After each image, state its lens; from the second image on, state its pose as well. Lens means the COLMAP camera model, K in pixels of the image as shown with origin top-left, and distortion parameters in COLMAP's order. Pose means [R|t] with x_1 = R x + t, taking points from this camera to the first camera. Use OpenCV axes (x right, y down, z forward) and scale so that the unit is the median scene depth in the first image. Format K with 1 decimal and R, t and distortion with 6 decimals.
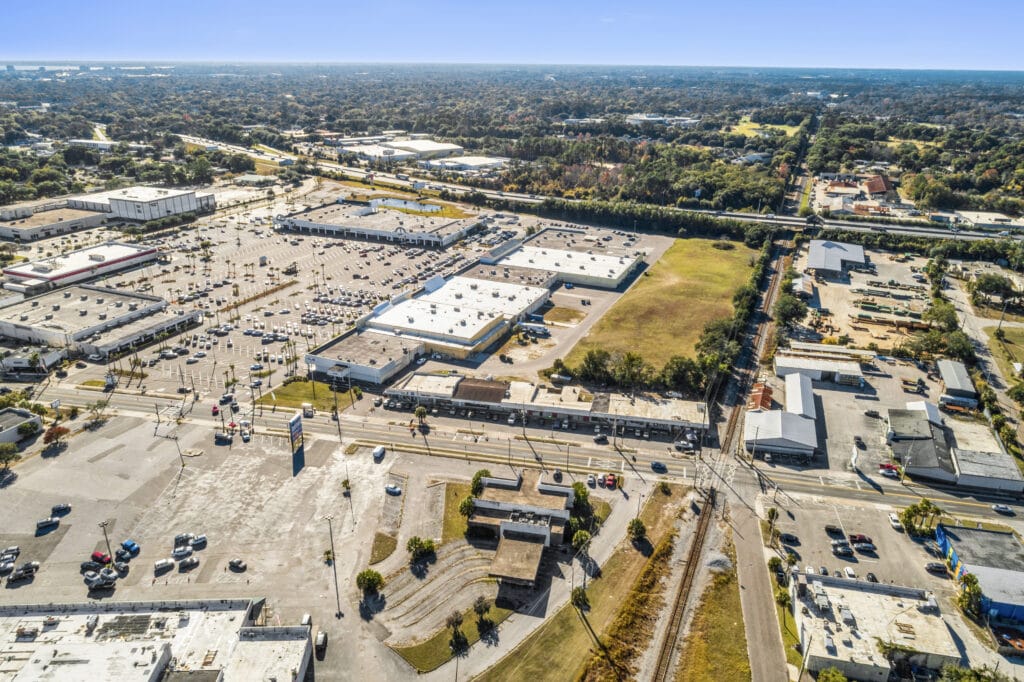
lens RADIAL K [[702.9, 0, 518.9], [0, 702.9, 339.7], [0, 0, 1]] dist [-0.001730, 0.003340]
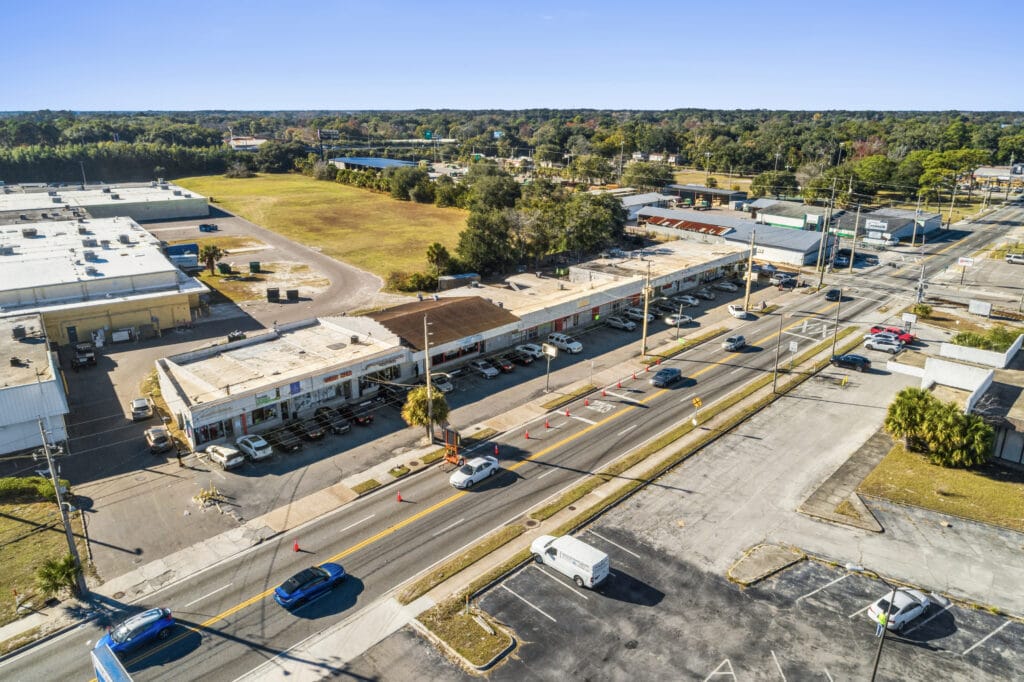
lens RADIAL K [[702.9, 0, 518.9], [0, 702.9, 339.7], [0, 0, 1]] dist [-0.001730, 0.003340]
pose [[0.519423, -0.278474, 0.807869, -0.364231], [0.309919, 0.942431, 0.125594, 0.058844], [-0.796336, 0.185137, 0.575824, 0.867873]]
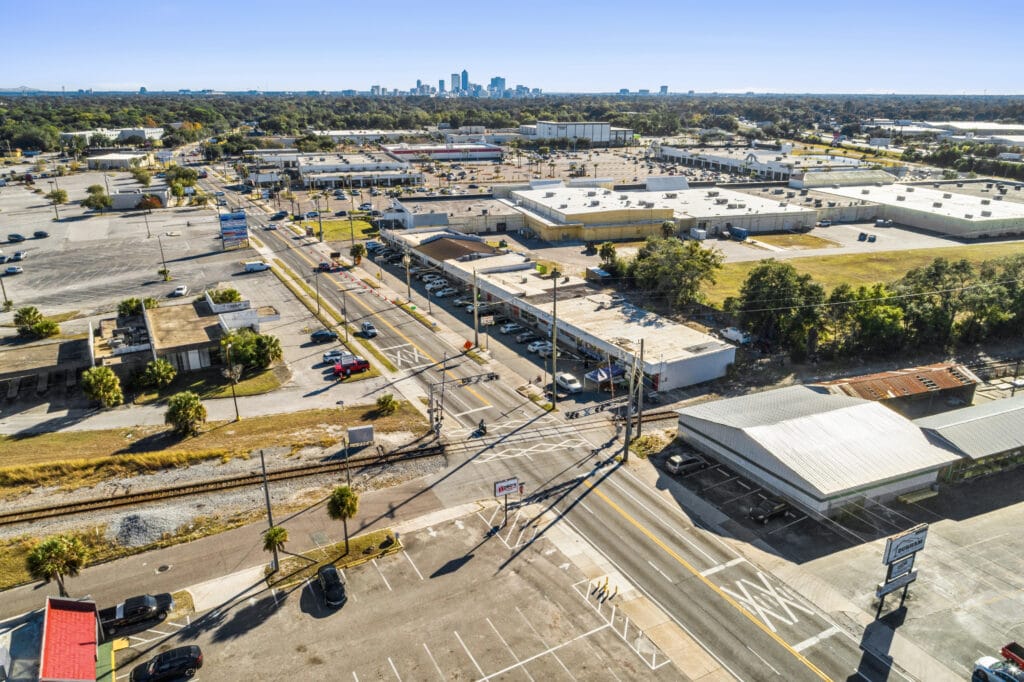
lens RADIAL K [[711.7, 0, 519.4], [0, 711.7, 340.8], [0, 0, 1]] dist [0.000381, 0.003589]
pose [[0.663596, 0.240361, -0.708426, 0.544754], [-0.261645, 0.961741, 0.081220, 0.097246], [0.700844, 0.131458, 0.701096, 0.668135]]
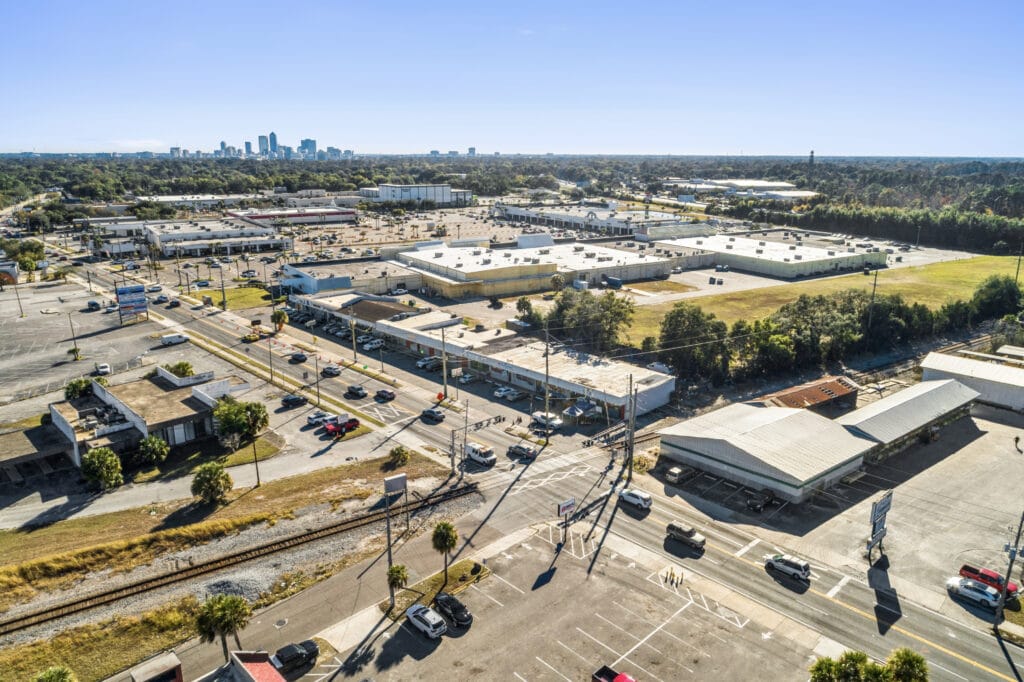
lens RADIAL K [[702.9, 0, 518.9], [0, 702.9, 339.7], [0, 0, 1]] dist [-0.001730, 0.003340]
pose [[0.833962, 0.134276, -0.535236, 0.494825], [-0.189874, 0.980542, -0.049855, 0.124857], [0.518127, 0.143205, 0.843230, 0.561005]]
